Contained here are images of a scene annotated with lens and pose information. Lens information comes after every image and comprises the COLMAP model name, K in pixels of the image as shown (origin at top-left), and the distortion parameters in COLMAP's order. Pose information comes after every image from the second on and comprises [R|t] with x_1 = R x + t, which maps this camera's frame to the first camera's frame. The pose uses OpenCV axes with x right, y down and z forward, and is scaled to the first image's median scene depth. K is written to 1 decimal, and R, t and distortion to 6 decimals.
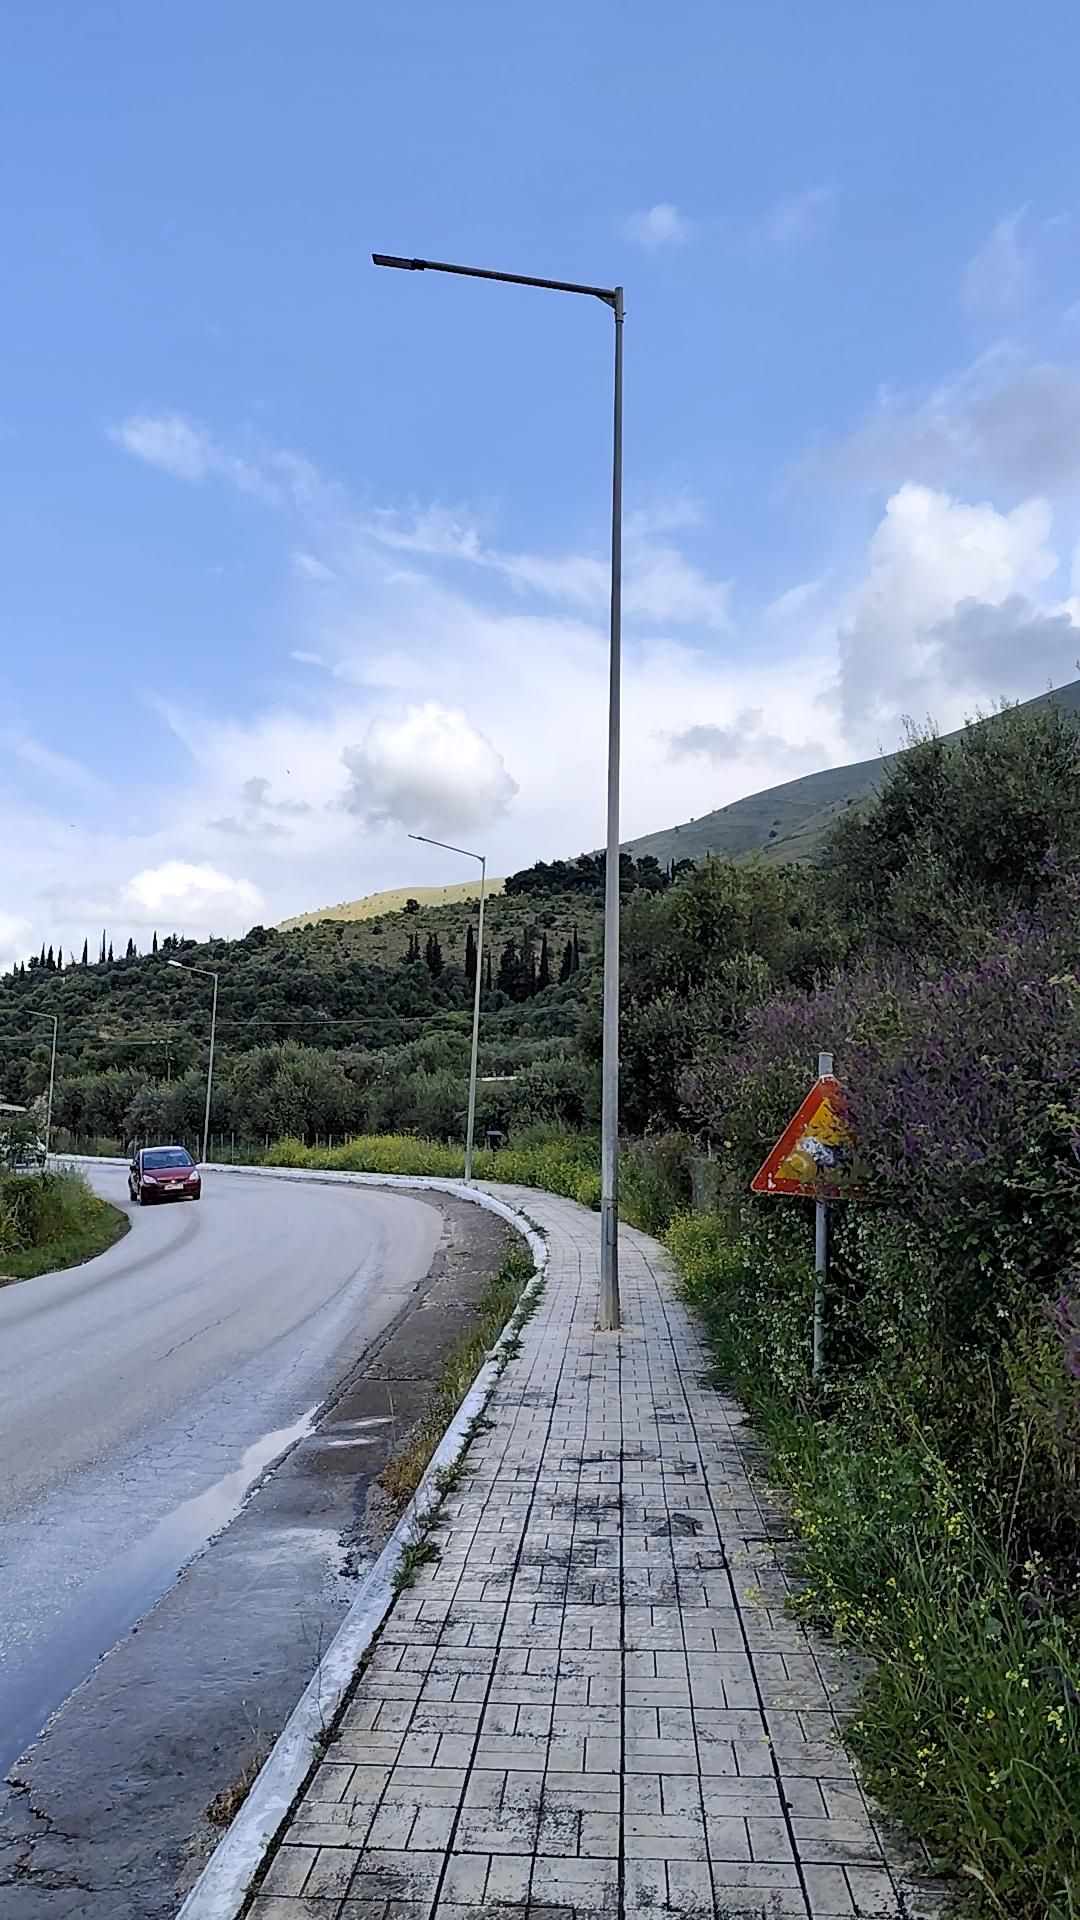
lens RADIAL K [[1337.2, 0, 540.0], [0, 1337.2, 960.0], [0, 0, 1]] dist [0.069957, -0.001431]
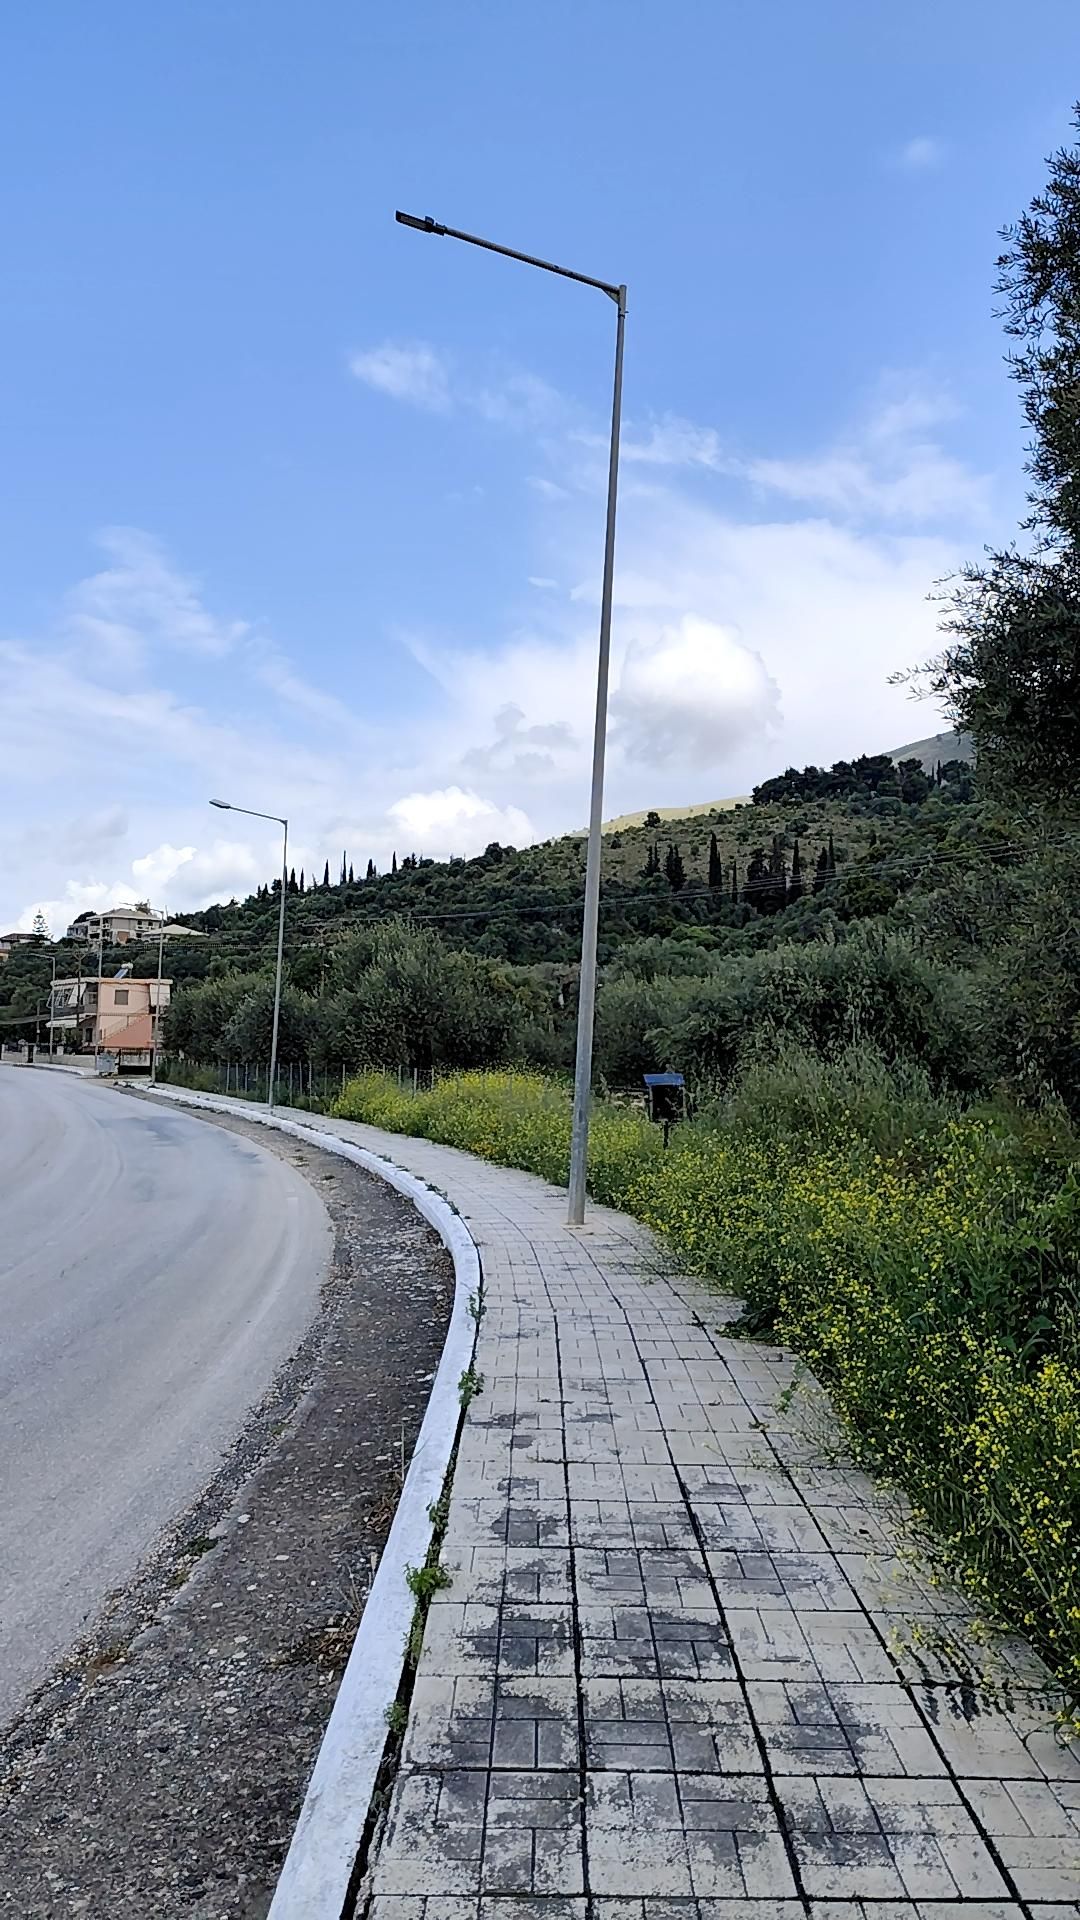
lens RADIAL K [[1336.7, 0, 543.0], [0, 1336.7, 936.0], [0, 0, 1]] dist [0.106942, -0.001509]
pose [[0.983136, -0.012199, -0.182467, 0.000041], [0.019297, 0.999123, 0.037173, 0.006600], [0.181854, -0.040067, 0.982509, 0.055384]]
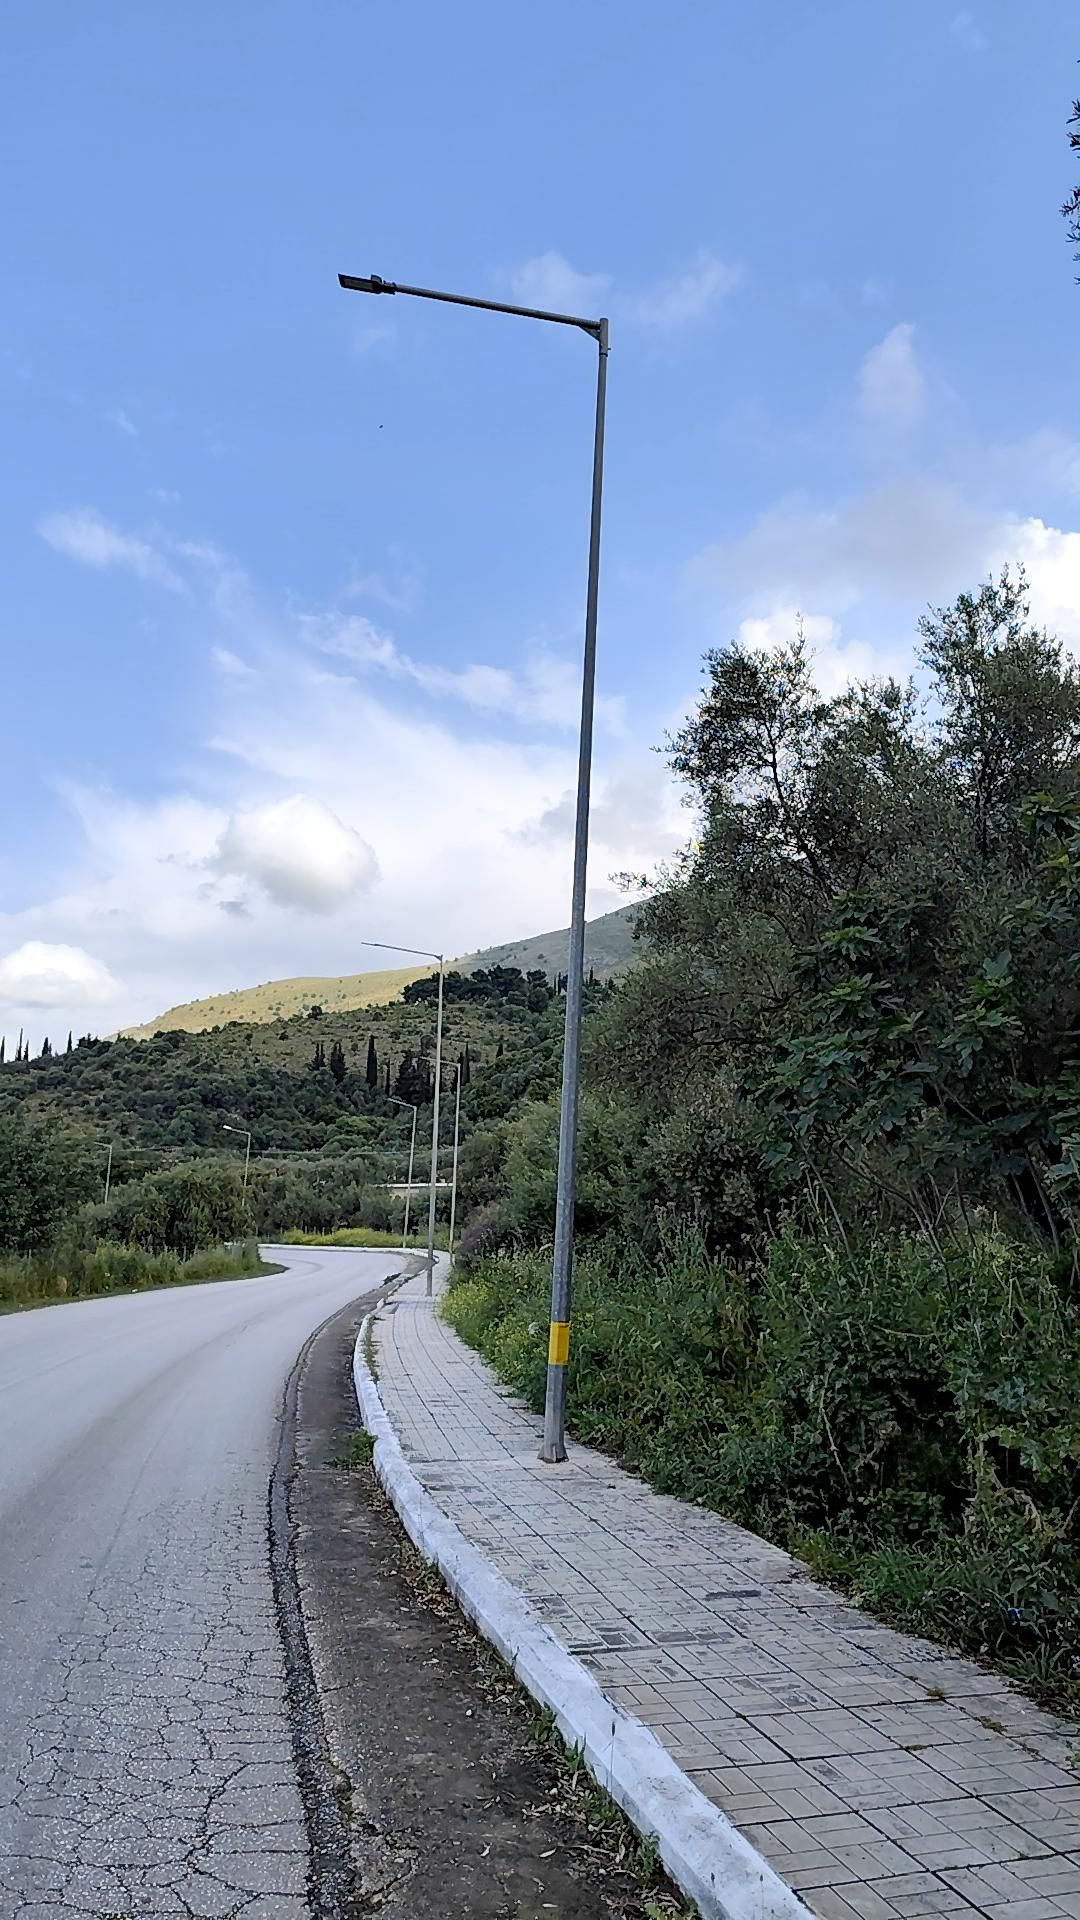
lens RADIAL K [[1337.2, 0, 540.0], [0, 1337.2, 960.0], [0, 0, 1]] dist [0.069957, -0.001431]
pose [[0.996640, 0.027492, 0.077154, -0.000968], [-0.022120, 0.997327, -0.069637, -0.012784], [-0.078862, 0.067696, 0.994584, -0.098735]]
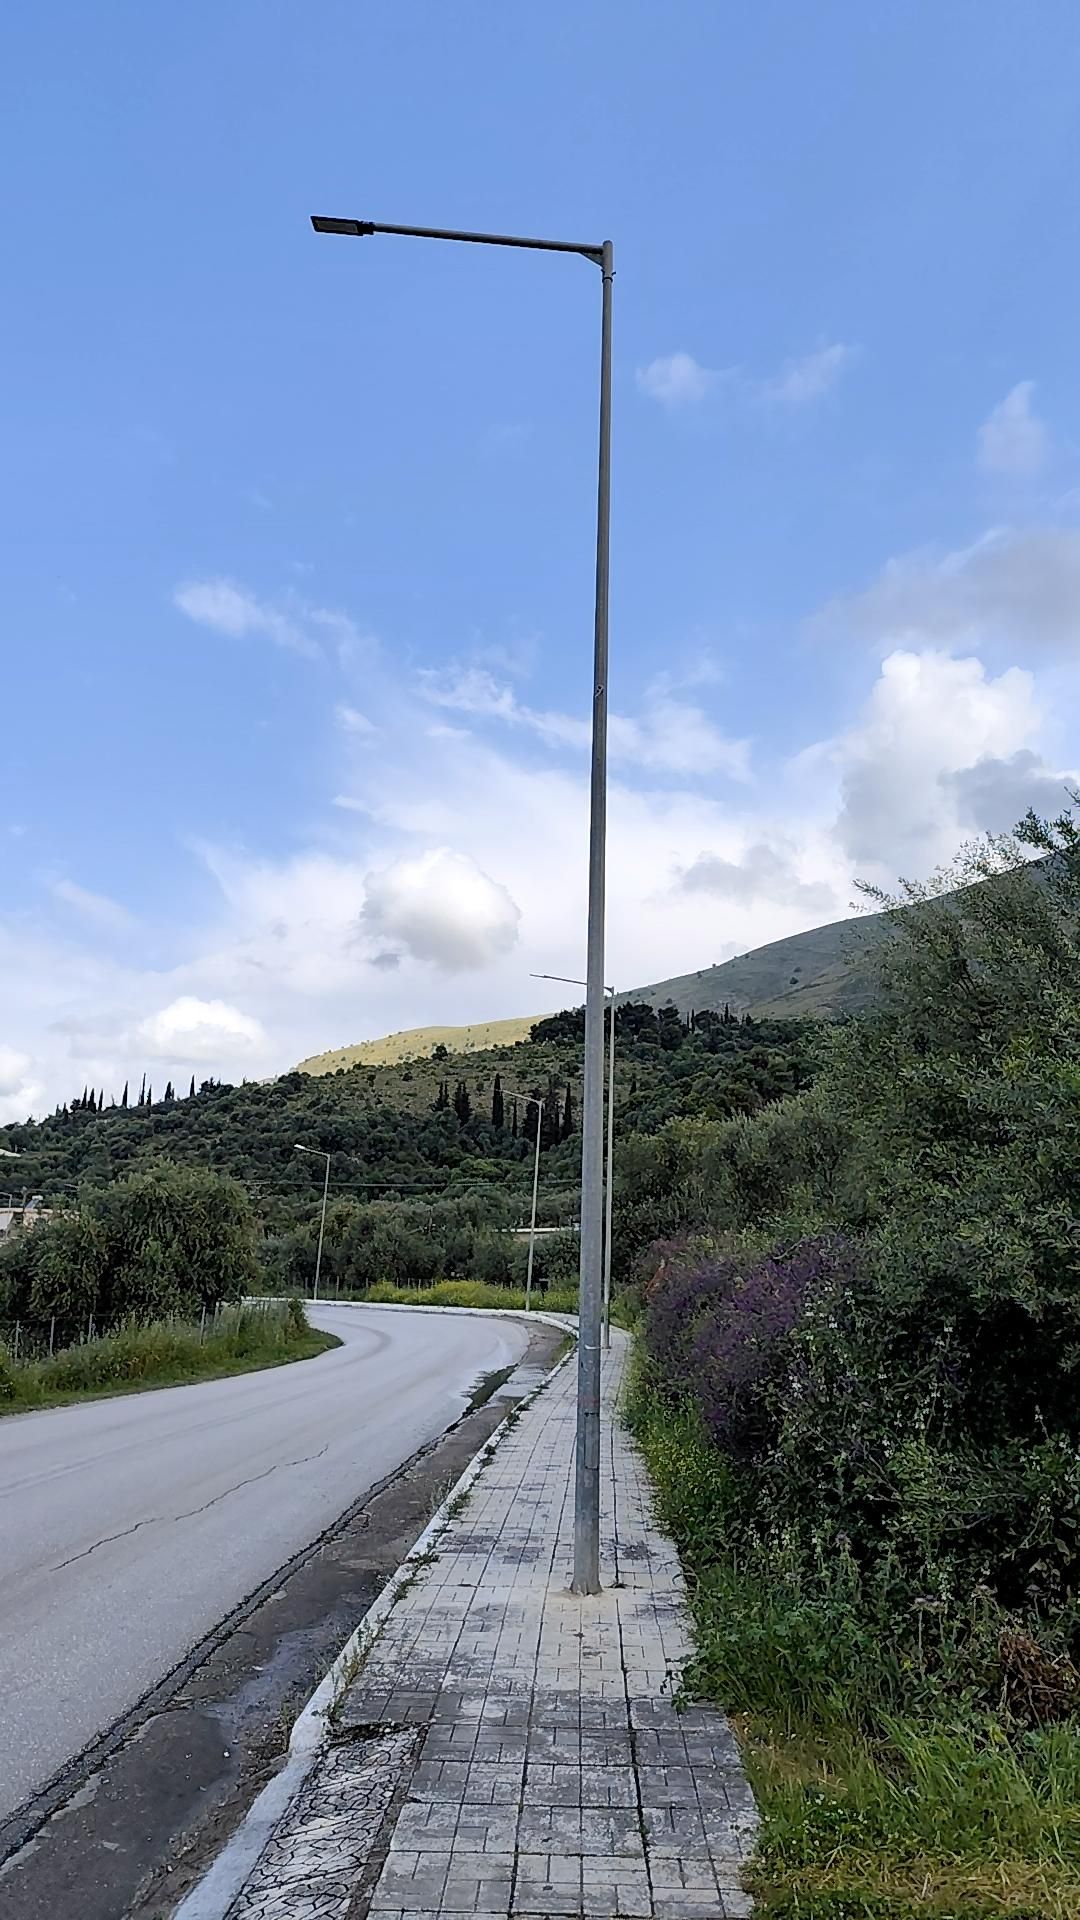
lens RADIAL K [[1336.7, 0, 543.0], [0, 1336.7, 936.0], [0, 0, 1]] dist [0.106942, -0.001509]
pose [[0.999798, 0.012244, -0.015926, -0.001195], [-0.014092, 0.992475, -0.121637, -0.005767], [0.014317, 0.121837, 0.992447, -0.045127]]
